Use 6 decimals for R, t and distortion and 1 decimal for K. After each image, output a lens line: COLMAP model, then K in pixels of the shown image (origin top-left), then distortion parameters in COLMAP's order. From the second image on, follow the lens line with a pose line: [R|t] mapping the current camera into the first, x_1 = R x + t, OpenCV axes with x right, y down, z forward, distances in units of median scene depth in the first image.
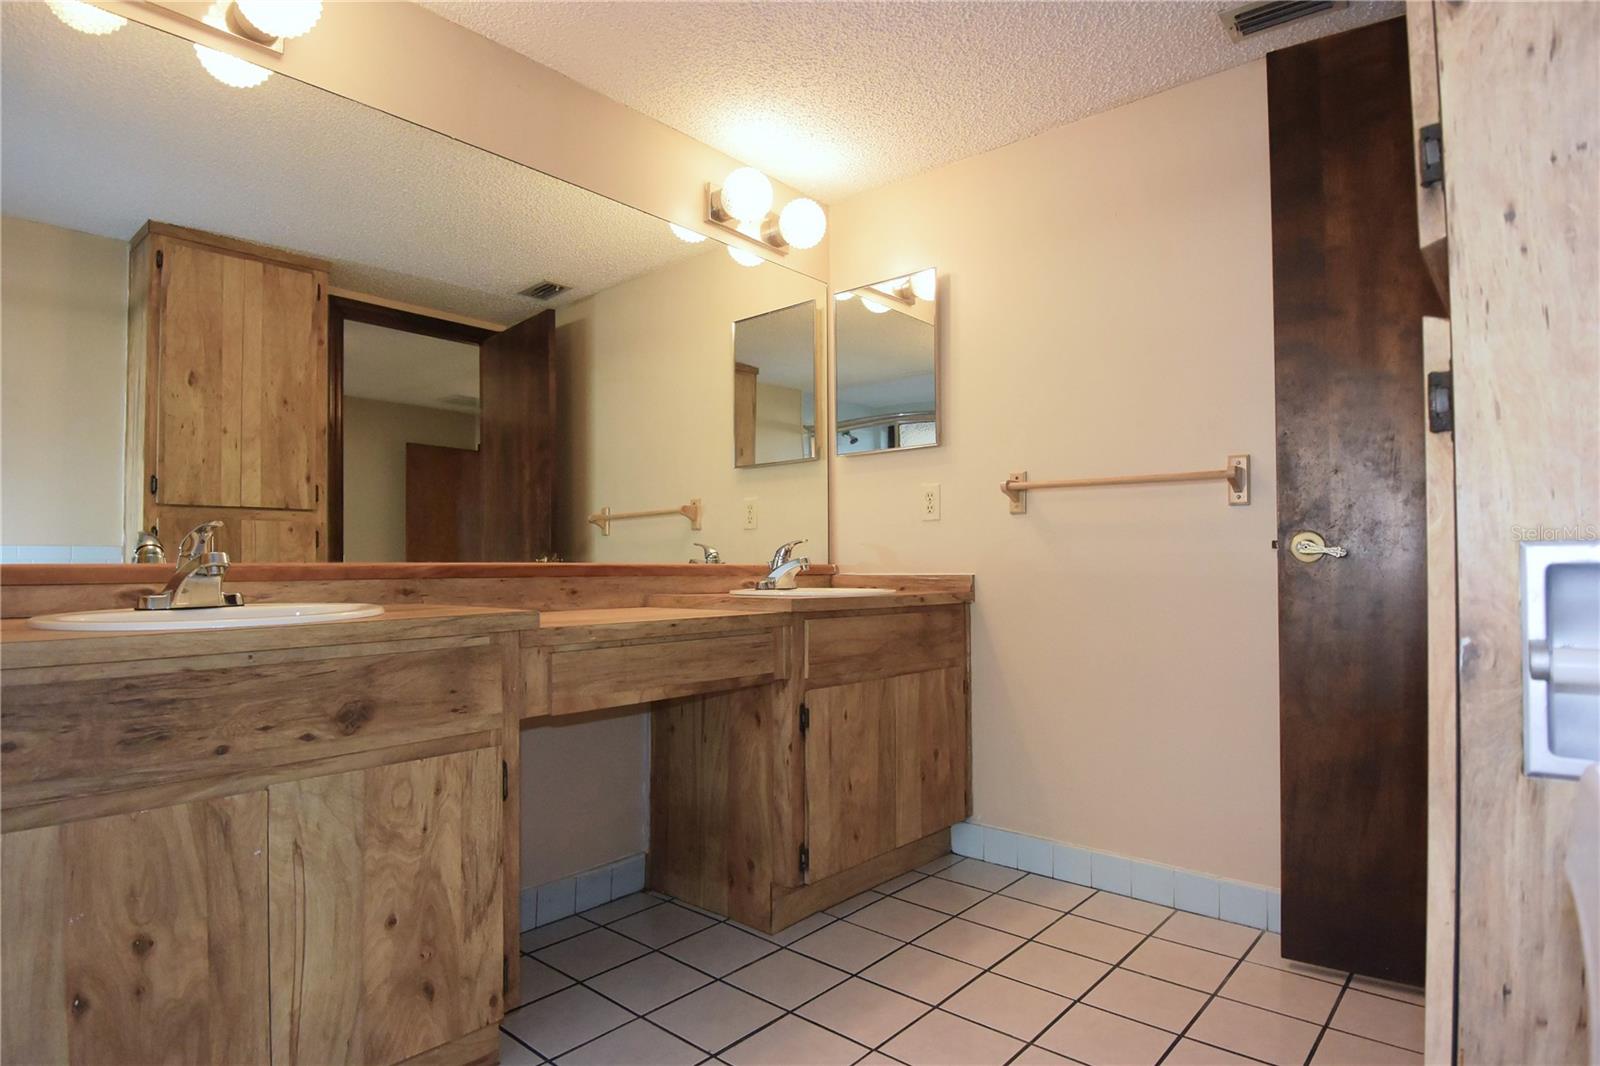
lens RADIAL K [[863.9, 0, 799.2], [0, 863.9, 540.5], [0, 0, 1]] dist [-0.000974, -0.029159]
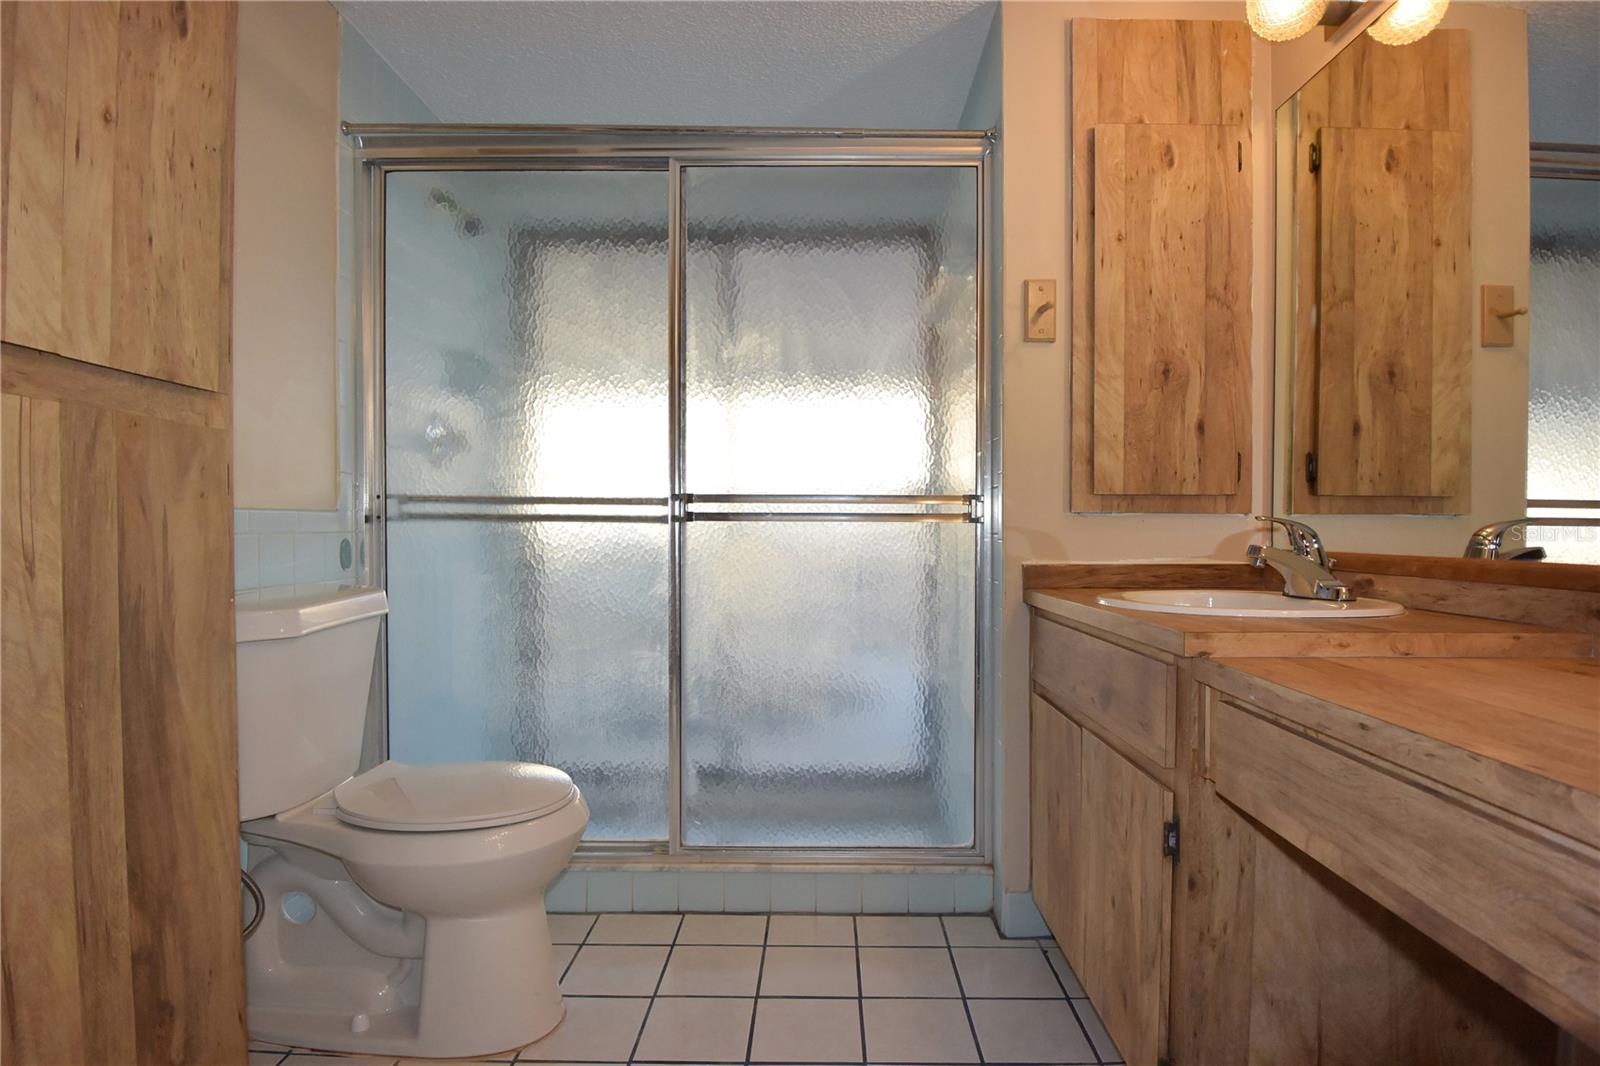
lens RADIAL K [[839.3, 0, 809.4], [0, 839.3, 538.2], [0, 0, 1]] dist [-0.001659, -0.025686]
pose [[-0.762358, 0.009208, -0.647090, 0.307287], [0.015209, 0.999878, -0.003690, 0.000217], [0.646977, -0.012654, -0.762405, 1.030720]]
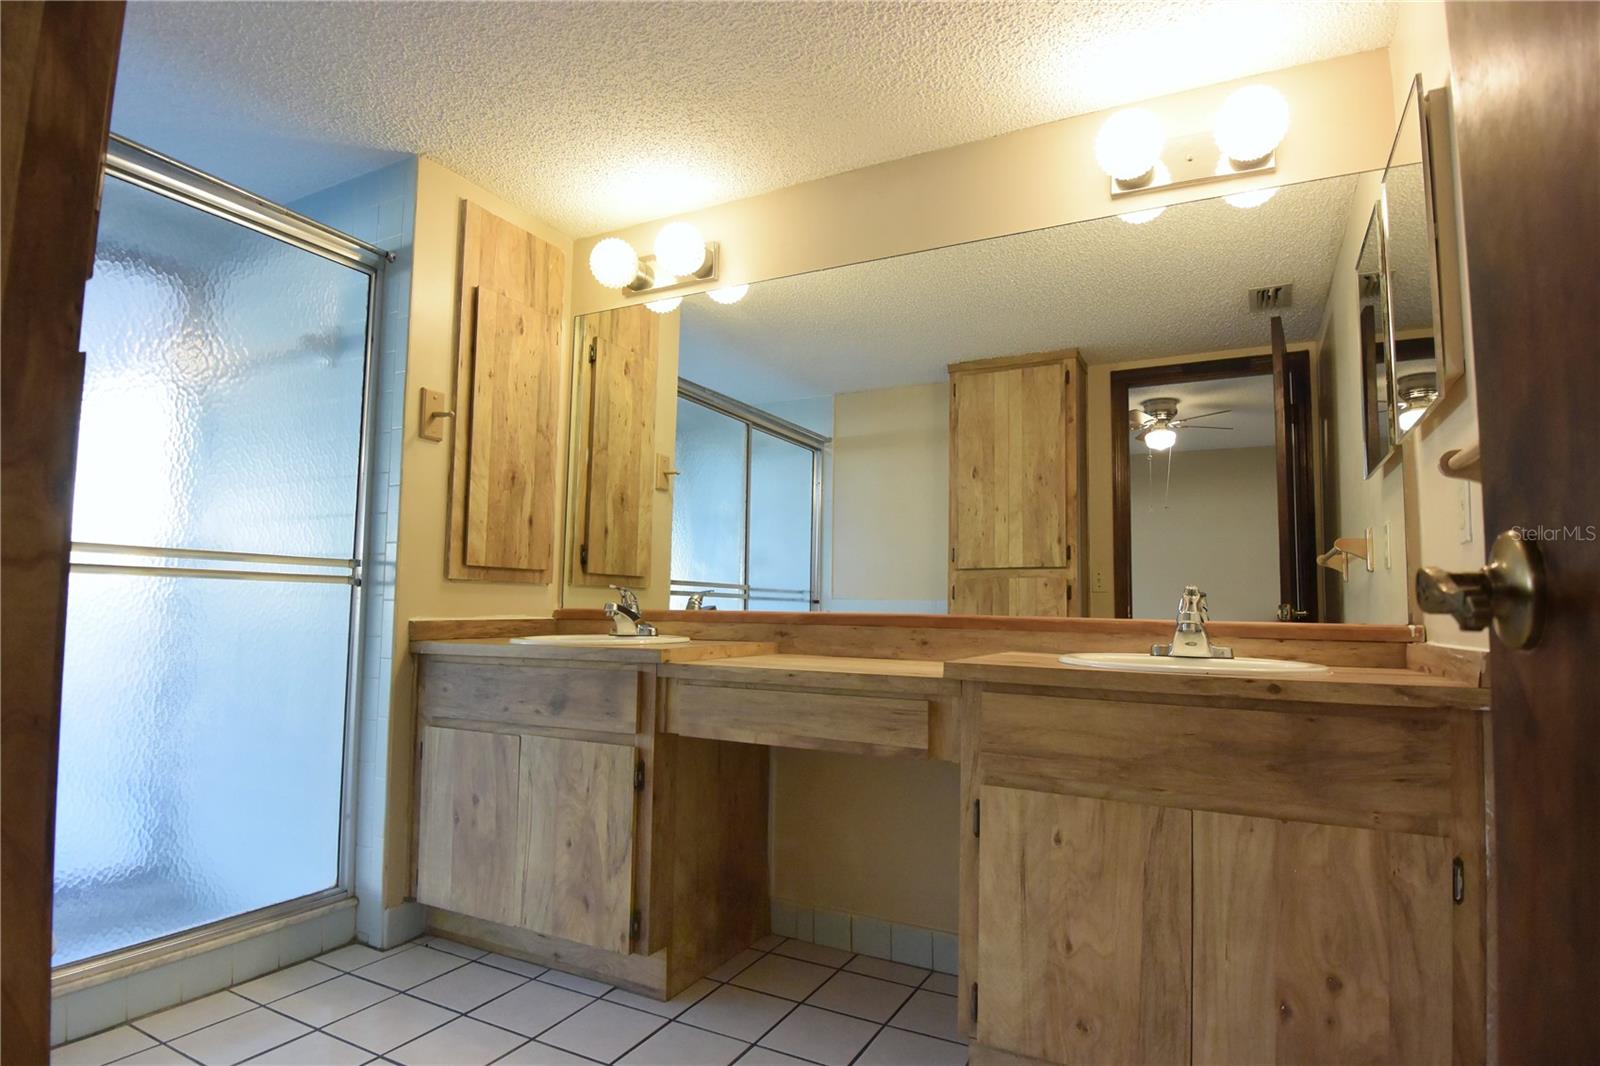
lens RADIAL K [[839.3, 0, 809.4], [0, 839.3, 538.2], [0, 0, 1]] dist [-0.001659, -0.025686]
pose [[0.235391, -0.075381, -0.968973, 0.753274], [0.010493, 0.997127, -0.075022, 0.009888], [0.971844, 0.007492, 0.235505, 0.709460]]
